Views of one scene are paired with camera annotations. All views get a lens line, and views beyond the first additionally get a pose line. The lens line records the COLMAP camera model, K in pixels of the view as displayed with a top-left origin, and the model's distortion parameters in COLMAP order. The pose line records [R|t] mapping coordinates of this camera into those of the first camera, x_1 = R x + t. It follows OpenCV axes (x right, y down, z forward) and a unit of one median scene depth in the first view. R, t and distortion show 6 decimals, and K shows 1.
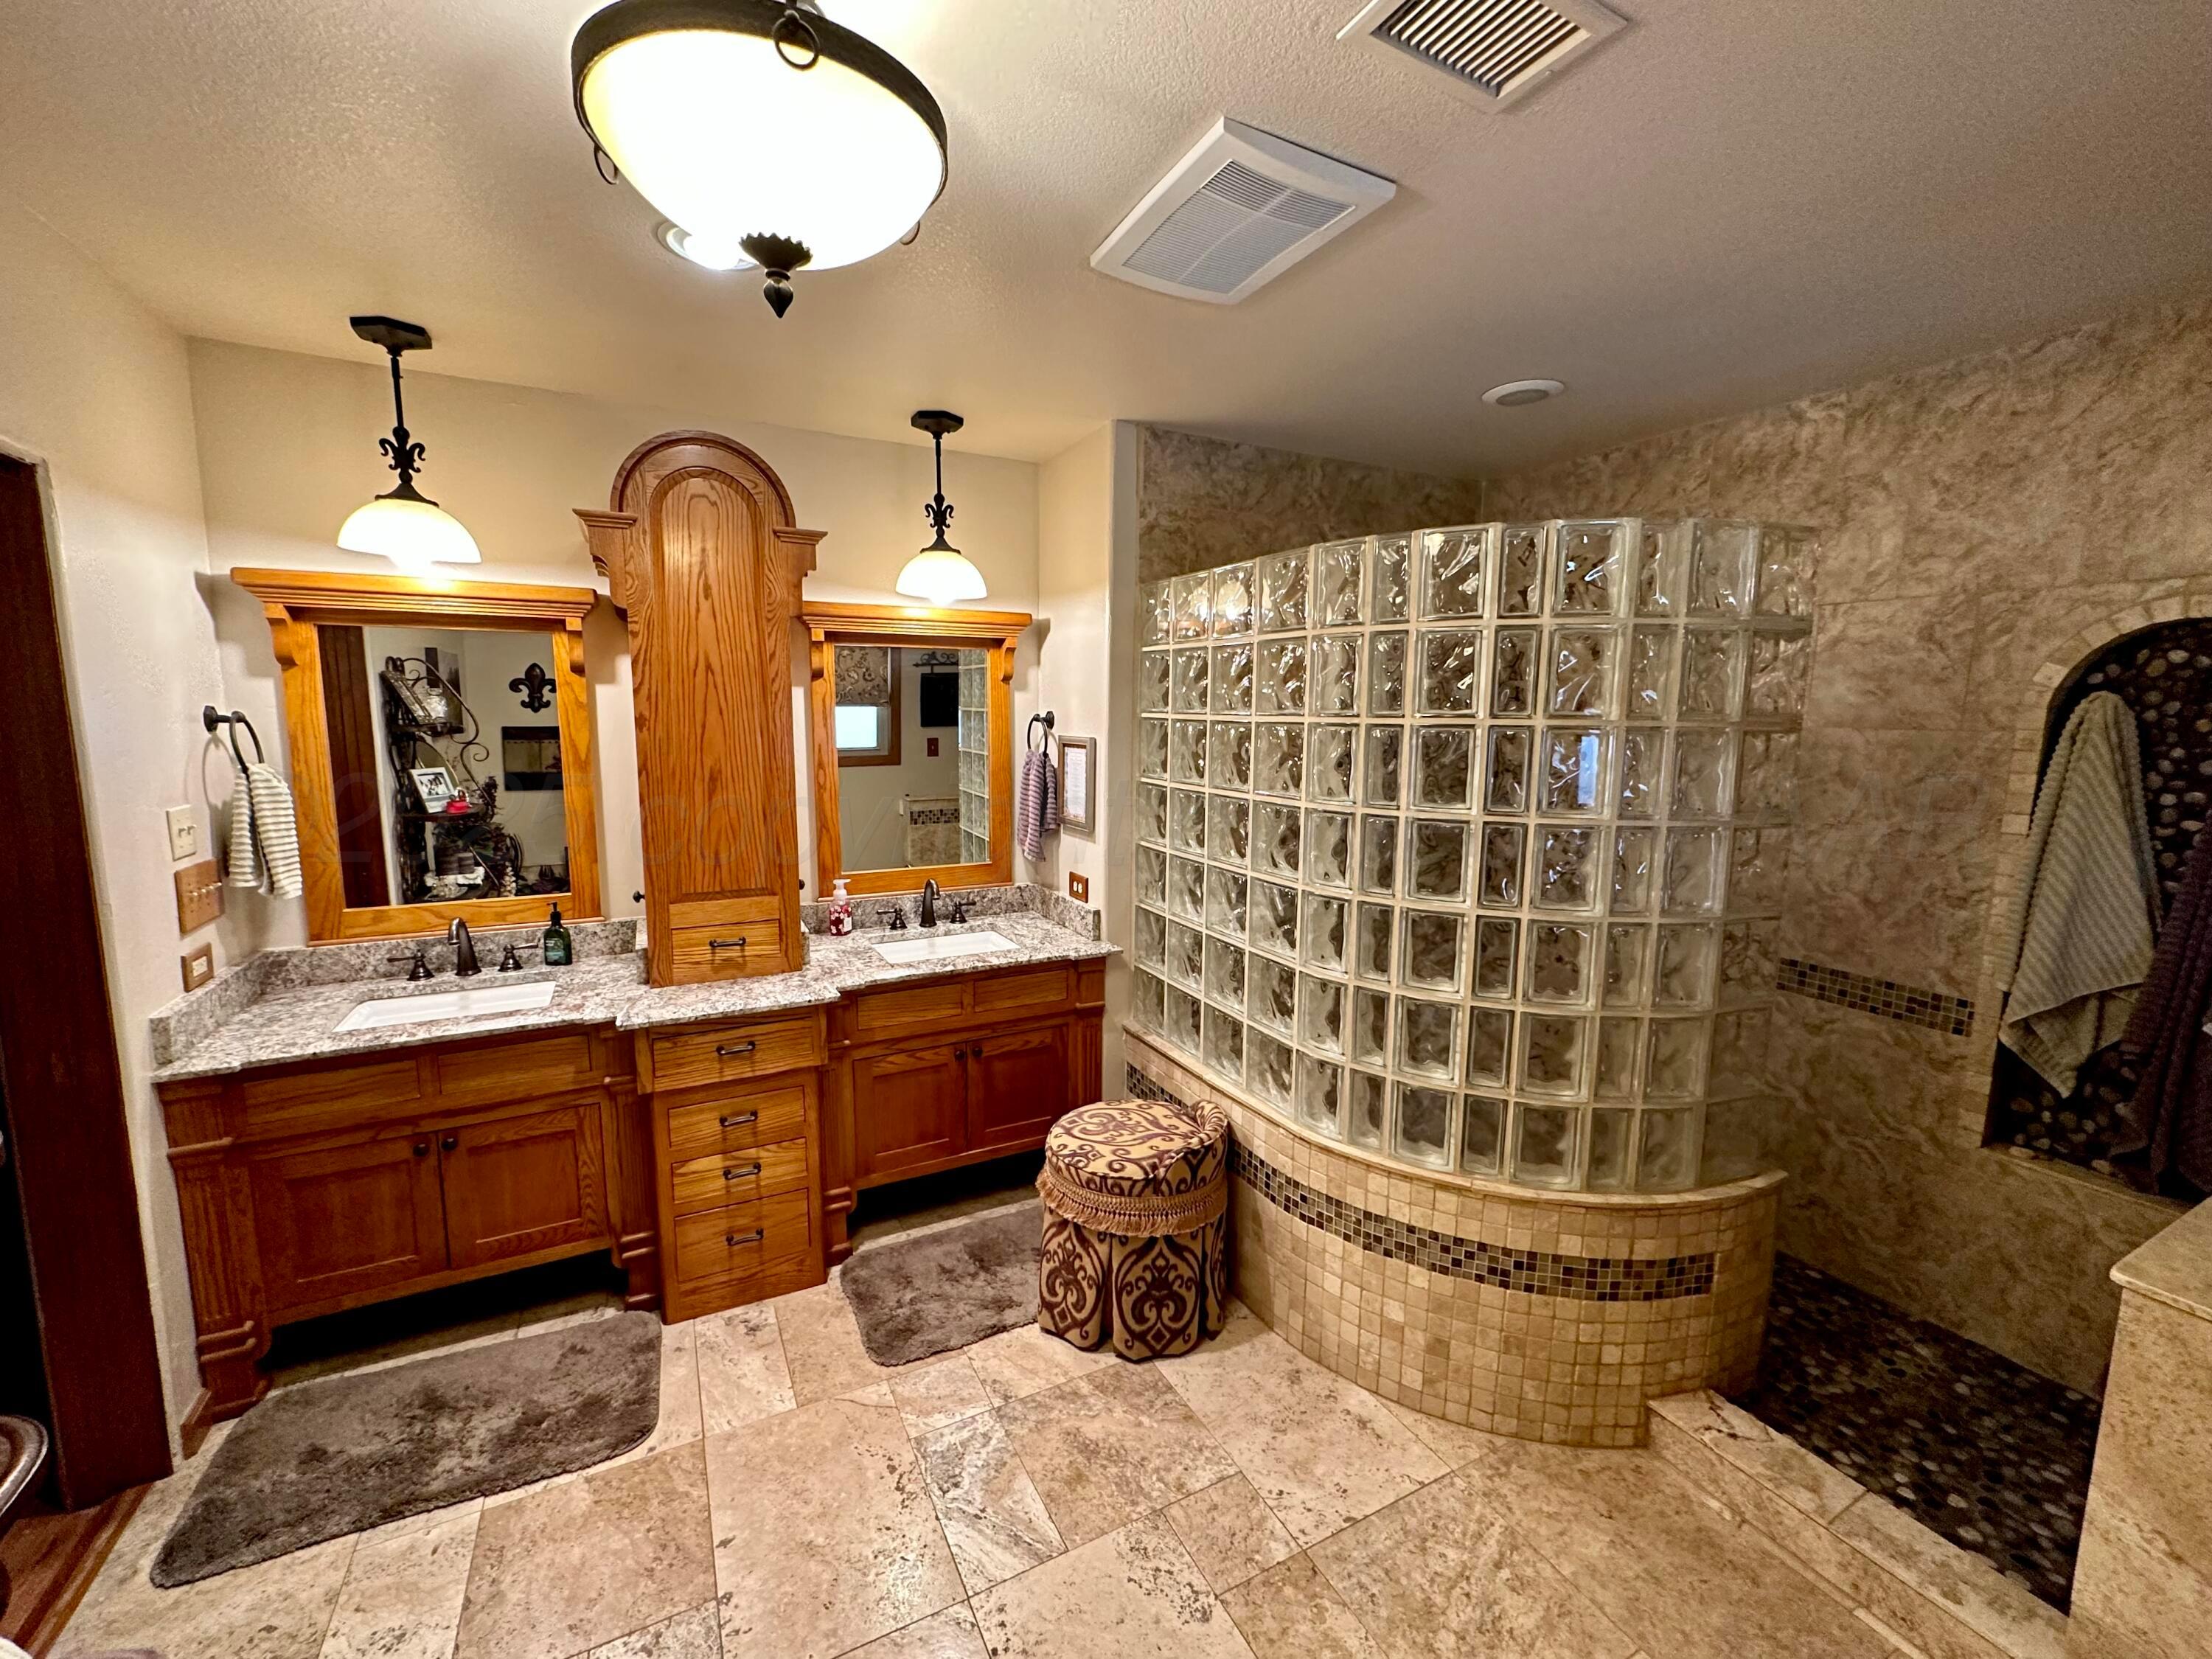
lens RADIAL K [[876.5, 0, 1100.7], [0, 876.5, 827.6], [0, 0, 1]] dist [-0.002199, 0.000110]
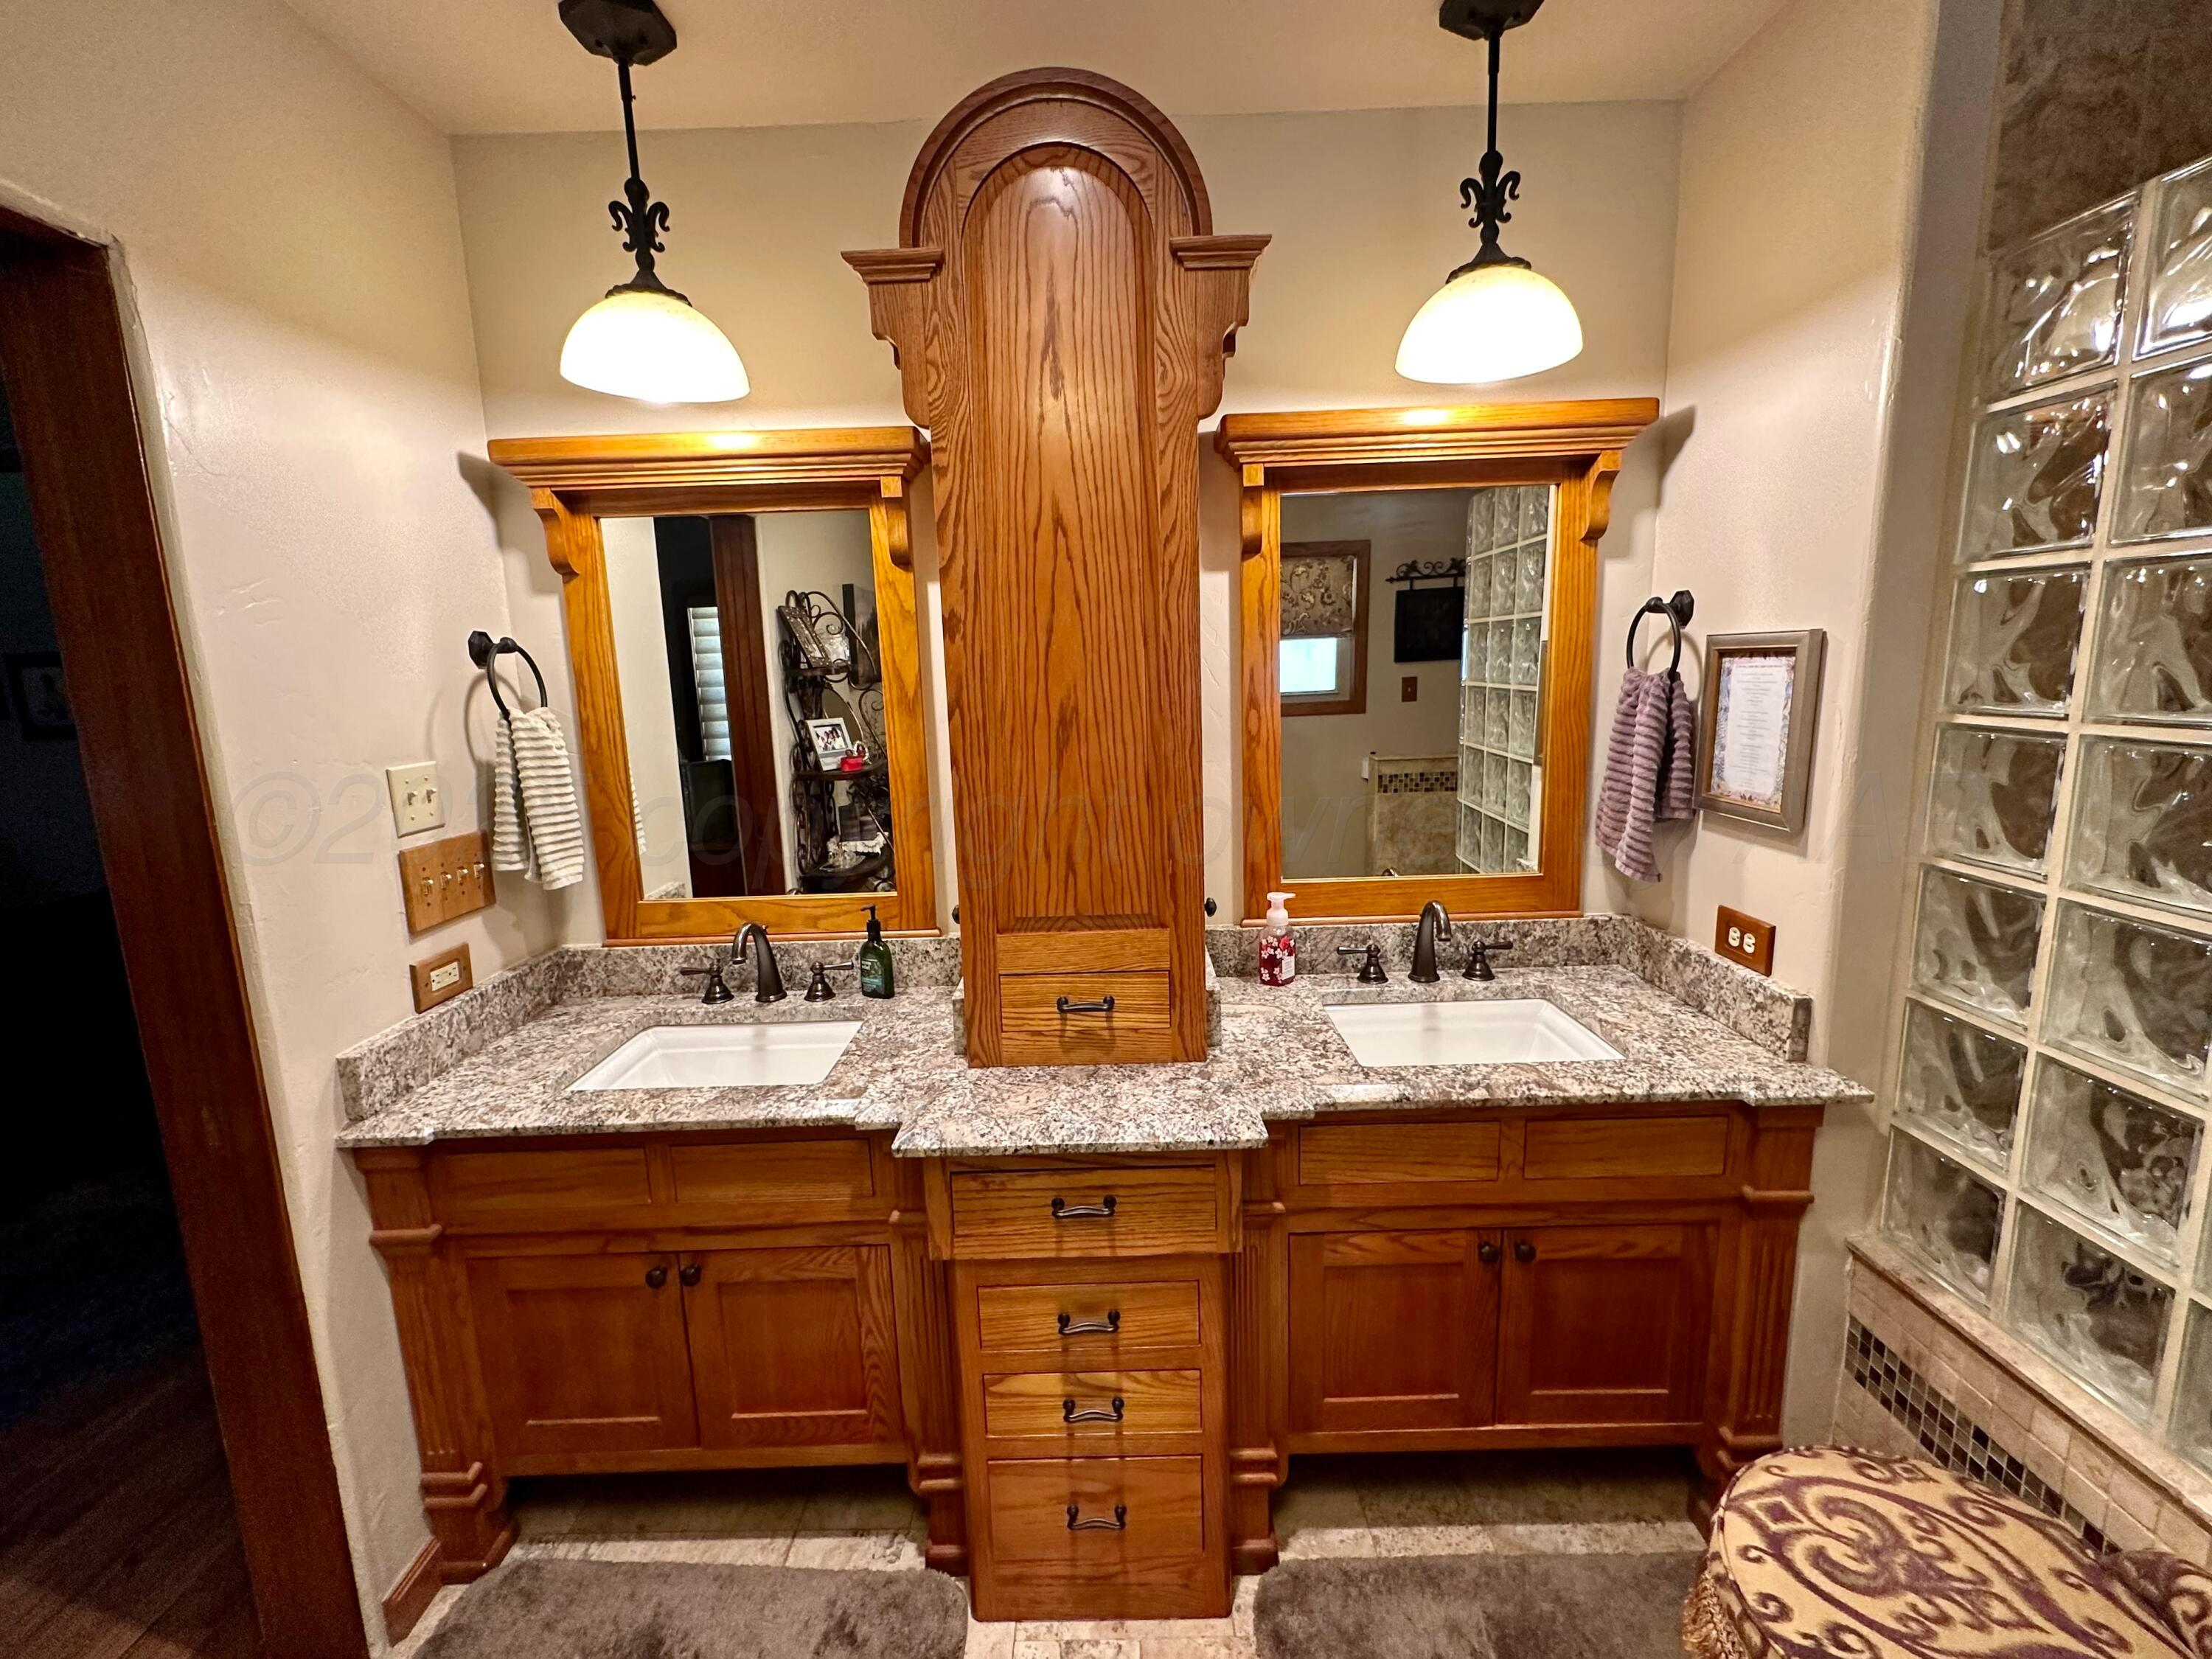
lens RADIAL K [[954.5, 0, 1104.3], [0, 954.5, 831.8], [0, 0, 1]] dist [0.001279, 0.000016]
pose [[0.887180, 0.042778, -0.459435, -0.126215], [-0.021294, 0.998428, 0.051845, -0.016993], [0.460931, -0.036213, 0.886697, 0.443474]]
